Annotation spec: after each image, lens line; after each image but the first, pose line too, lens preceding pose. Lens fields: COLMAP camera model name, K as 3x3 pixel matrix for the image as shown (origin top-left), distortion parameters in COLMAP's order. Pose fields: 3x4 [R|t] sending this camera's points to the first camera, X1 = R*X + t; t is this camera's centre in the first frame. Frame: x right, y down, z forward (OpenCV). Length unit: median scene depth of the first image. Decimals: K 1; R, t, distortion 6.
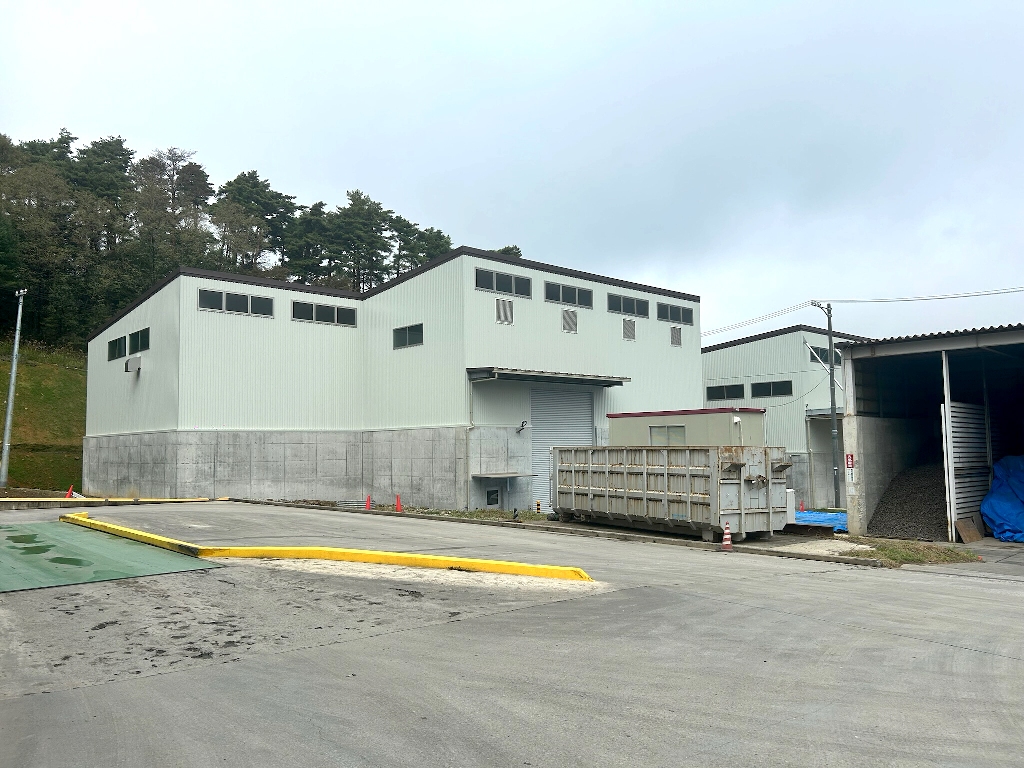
lens RADIAL K [[784.0, 0, 507.6], [0, 784.0, 384.0], [0, 0, 1]] dist [0.027546, -0.021435]
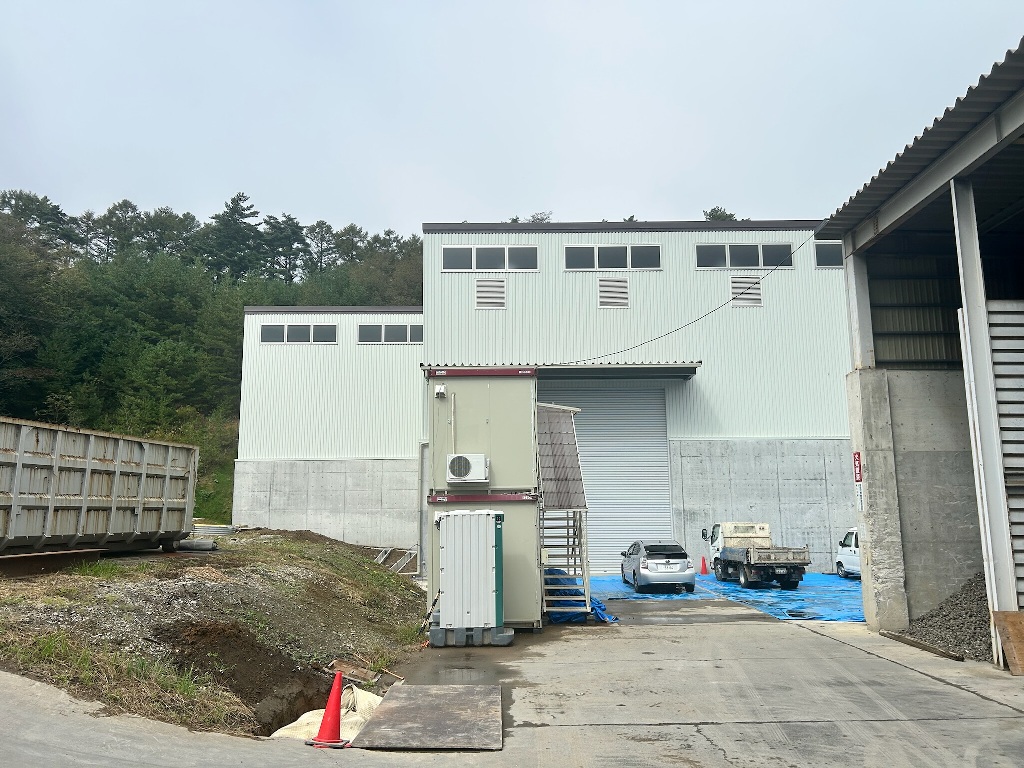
lens RADIAL K [[784.0, 0, 509.1], [0, 784.0, 384.4], [0, 0, 1]] dist [0.027546, -0.021435]
pose [[0.727925, -0.104408, -0.677661, 0.530111], [0.054630, 0.994028, -0.094469, 0.071887], [0.683477, 0.031746, 0.729281, 0.444640]]
